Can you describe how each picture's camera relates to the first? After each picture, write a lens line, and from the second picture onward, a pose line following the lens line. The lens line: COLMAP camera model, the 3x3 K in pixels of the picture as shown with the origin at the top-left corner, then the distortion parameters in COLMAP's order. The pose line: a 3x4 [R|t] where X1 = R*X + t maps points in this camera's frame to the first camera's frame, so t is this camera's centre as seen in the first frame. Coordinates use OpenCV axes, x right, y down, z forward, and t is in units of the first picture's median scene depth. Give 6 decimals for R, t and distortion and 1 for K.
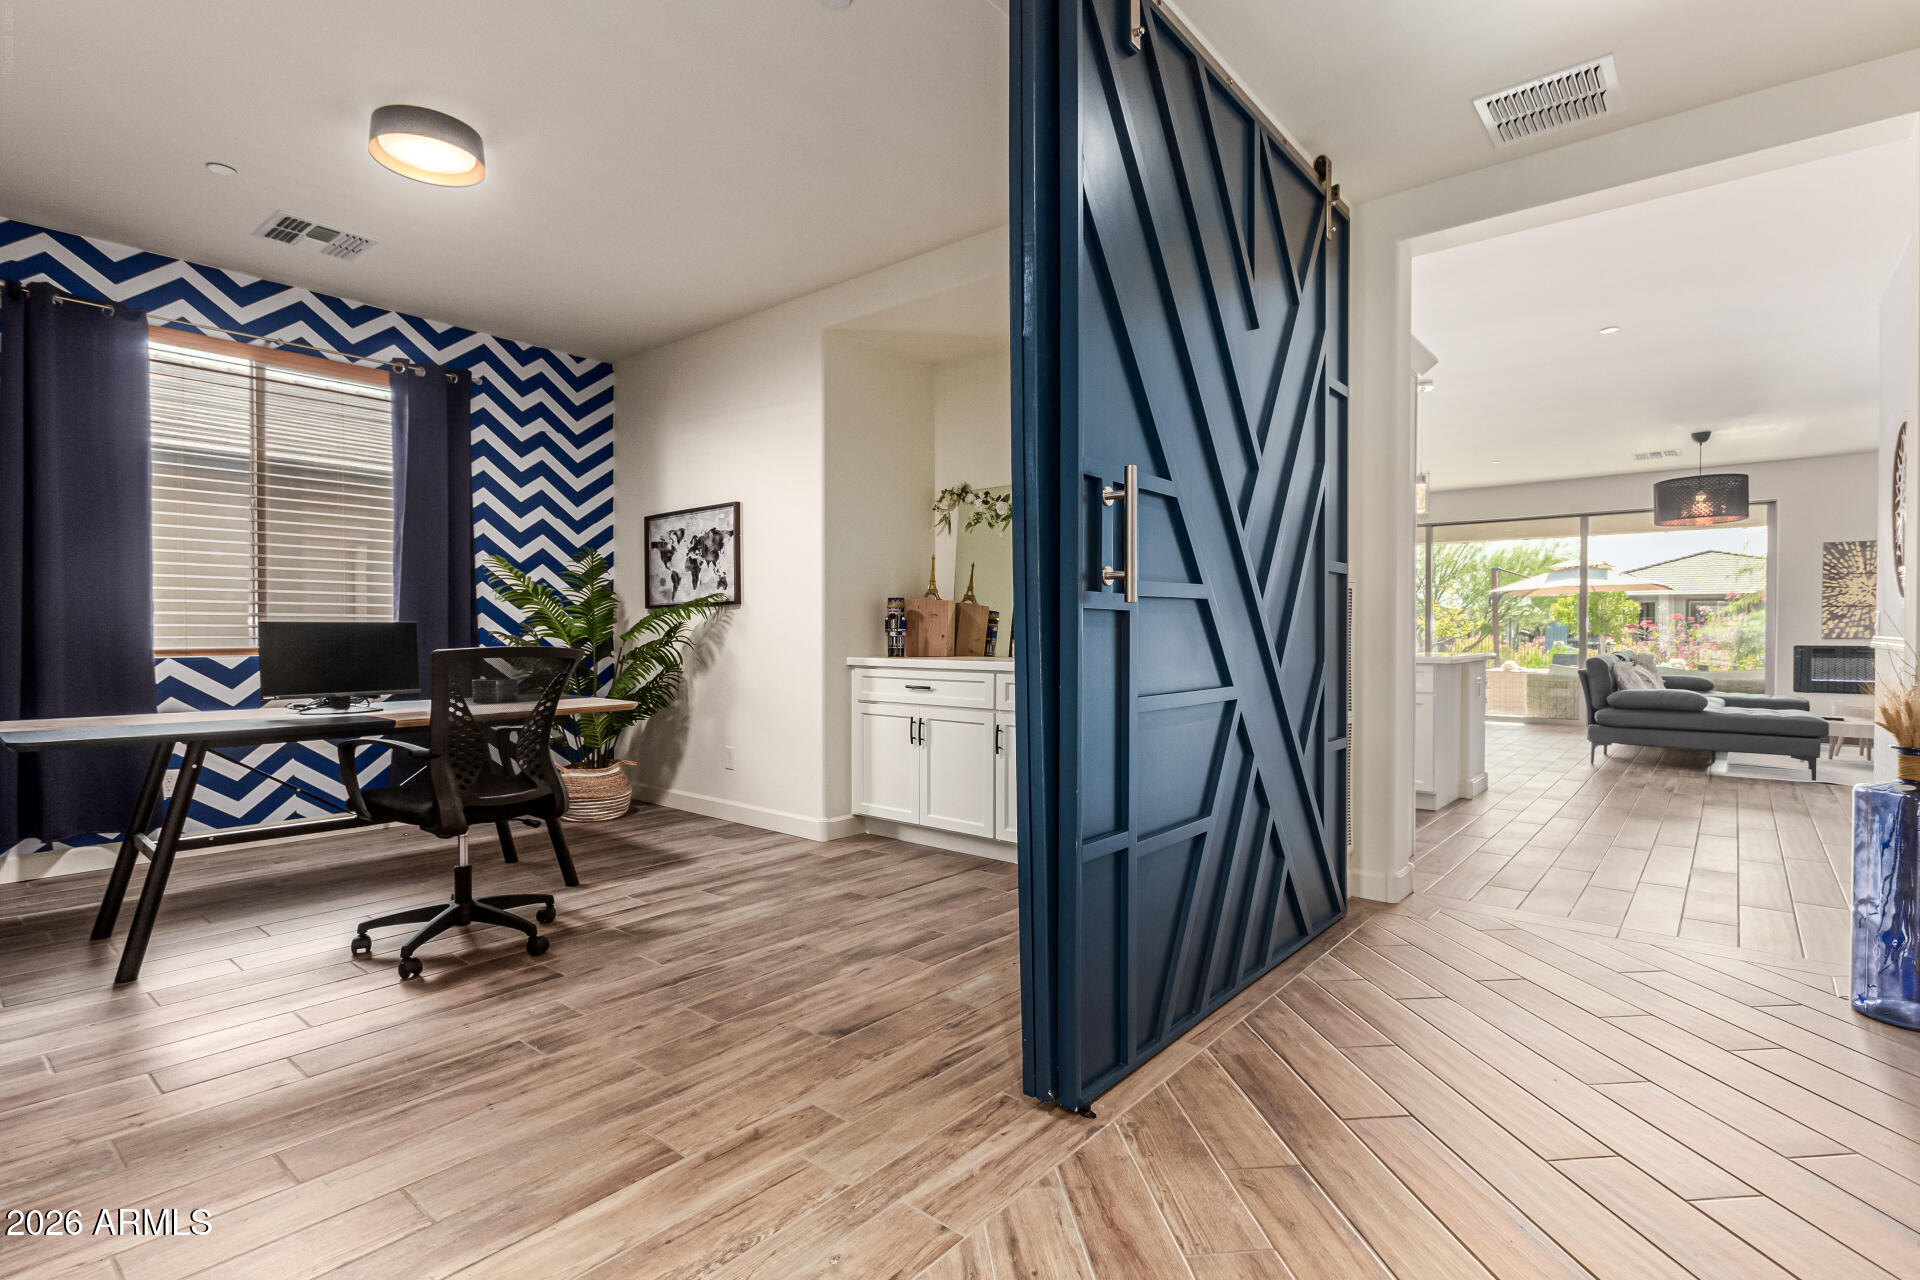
lens RADIAL K [[953.0, 0, 943.7], [0, 953.0, 646.0], [0, 0, 1]] dist [0.005840, -0.002600]
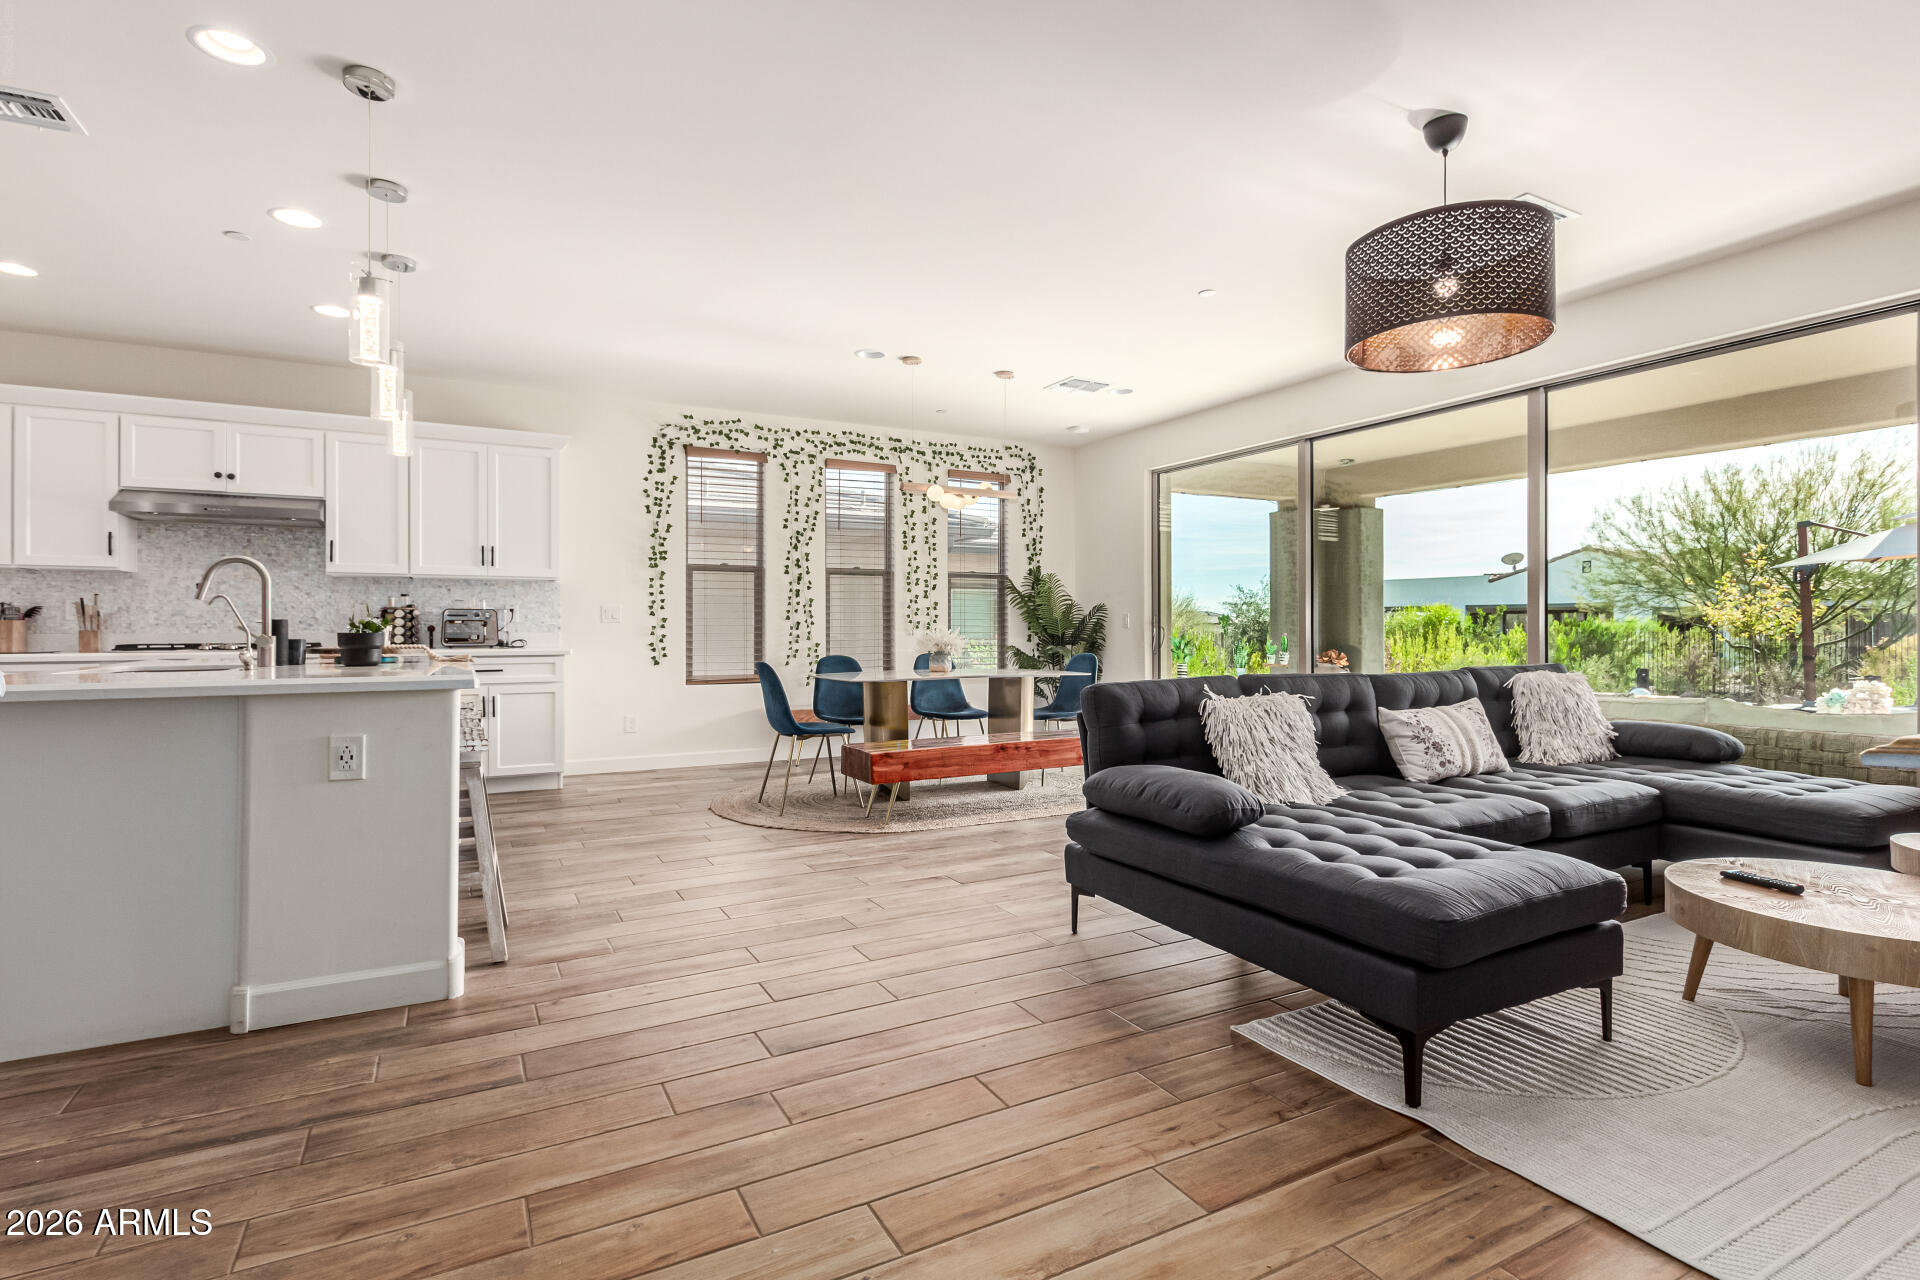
lens RADIAL K [[953.0, 0, 948.5], [0, 953.0, 631.4], [0, 0, 1]] dist [0.005840, -0.002600]
pose [[0.923466, -0.000498, -0.383681, 0.669008], [-0.004596, 0.999913, -0.012359, -0.004209], [0.383654, 0.013176, 0.923383, 0.490149]]
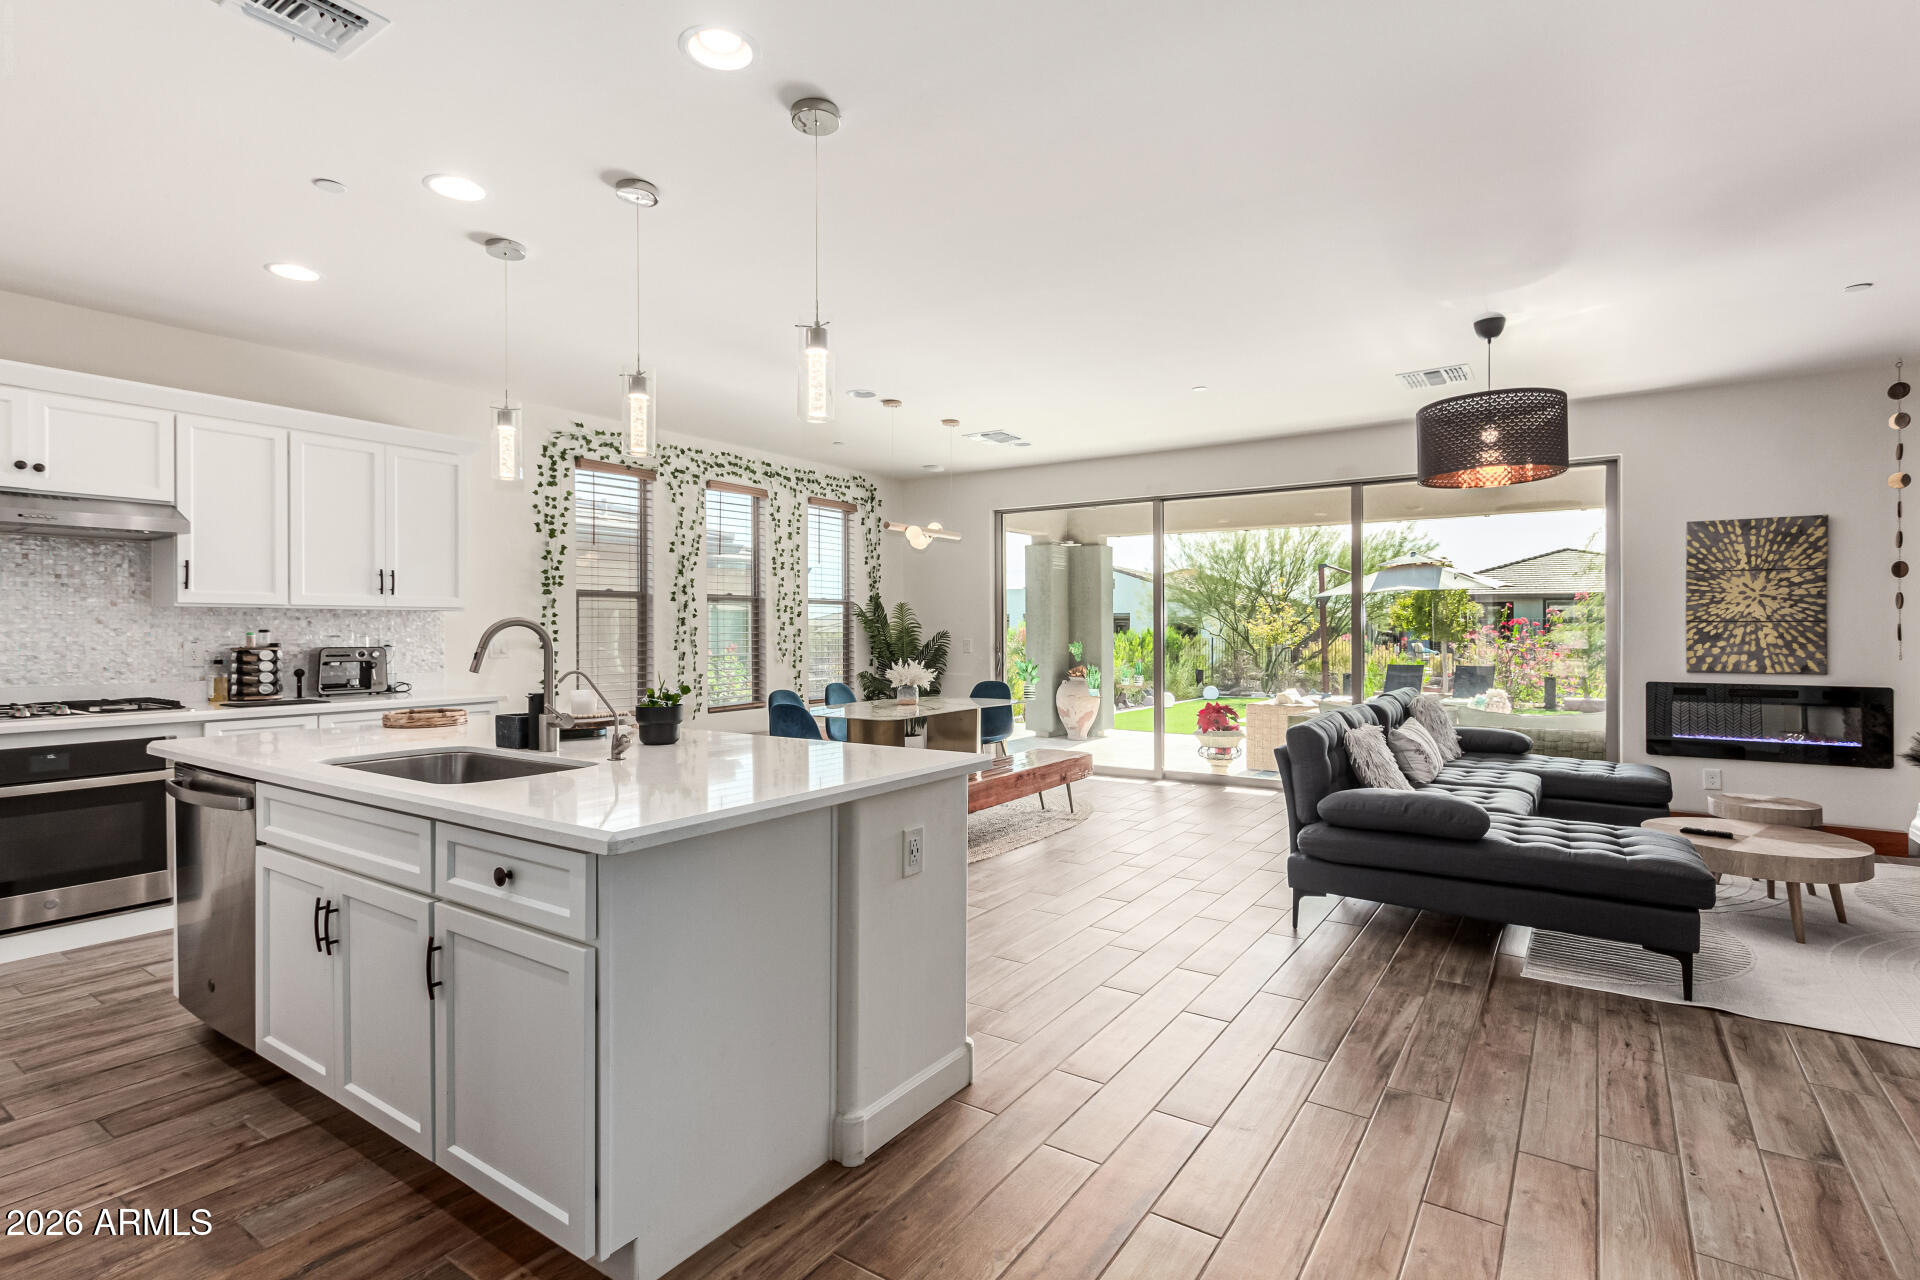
lens RADIAL K [[953.0, 0, 940.8], [0, 953.0, 628.7], [0, 0, 1]] dist [0.005840, -0.002600]
pose [[0.995860, -0.002419, 0.090865, 0.365808], [0.003772, 0.999885, -0.014722, -0.029219], [-0.090819, 0.015004, 0.995754, 0.410948]]
